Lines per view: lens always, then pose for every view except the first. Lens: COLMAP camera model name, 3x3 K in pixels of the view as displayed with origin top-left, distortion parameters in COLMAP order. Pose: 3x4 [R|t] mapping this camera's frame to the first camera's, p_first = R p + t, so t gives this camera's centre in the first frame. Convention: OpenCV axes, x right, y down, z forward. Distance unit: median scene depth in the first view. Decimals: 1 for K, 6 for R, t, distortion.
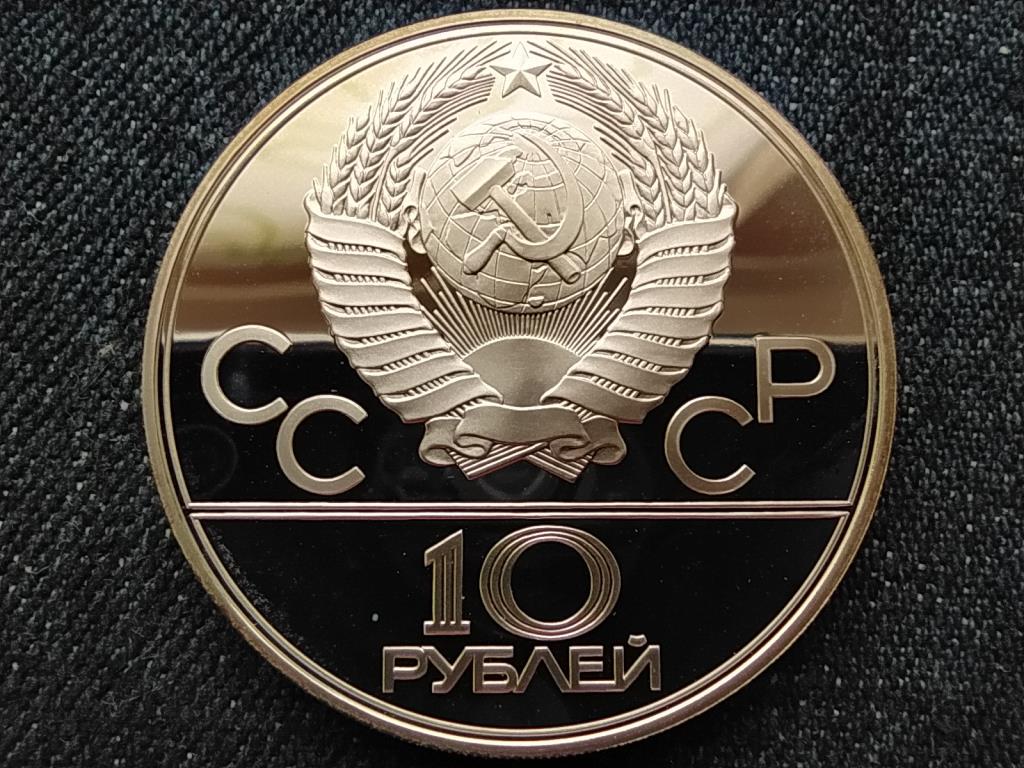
lens RADIAL K [[425.8, 0, 512.0], [0, 425.8, 413.1], [0, 0, 1]] dist [0.002480, -0.004079]
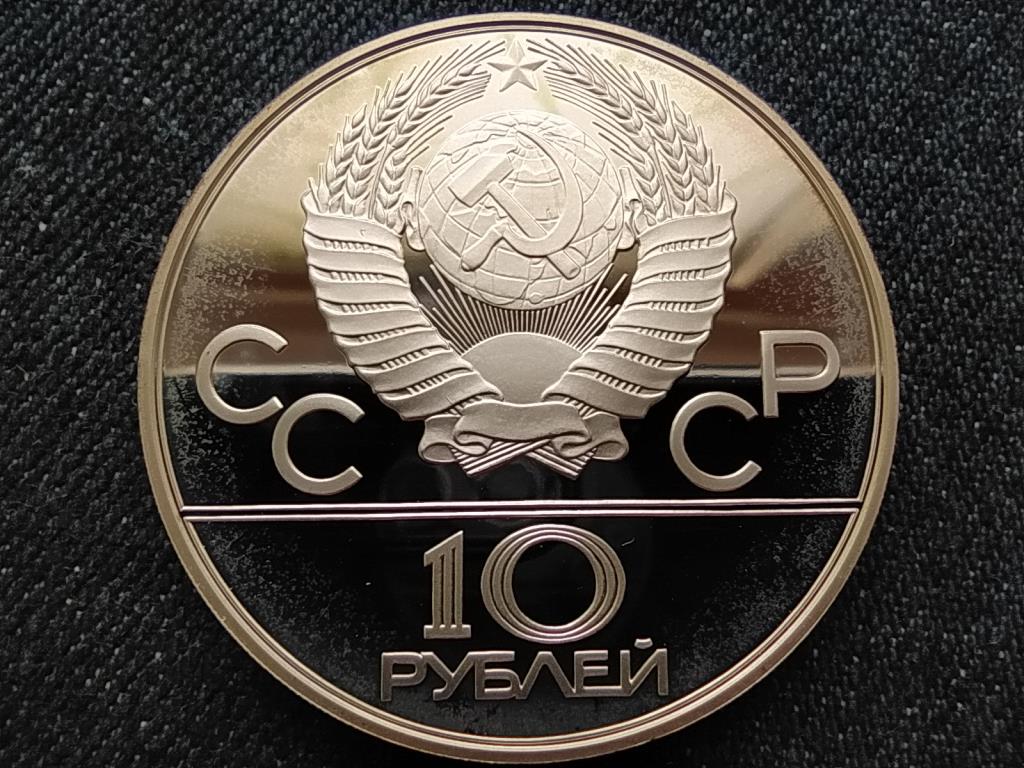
lens RADIAL K [[415.4, 0, 526.0], [0, 415.4, 431.5], [0, 0, 1]] dist [0.002495, -0.003936]
pose [[0.998505, 0.054647, -0.000864, 0.269107], [-0.054653, 0.998442, -0.011264, 0.410547], [0.000248, 0.011294, 0.999936, 0.014972]]
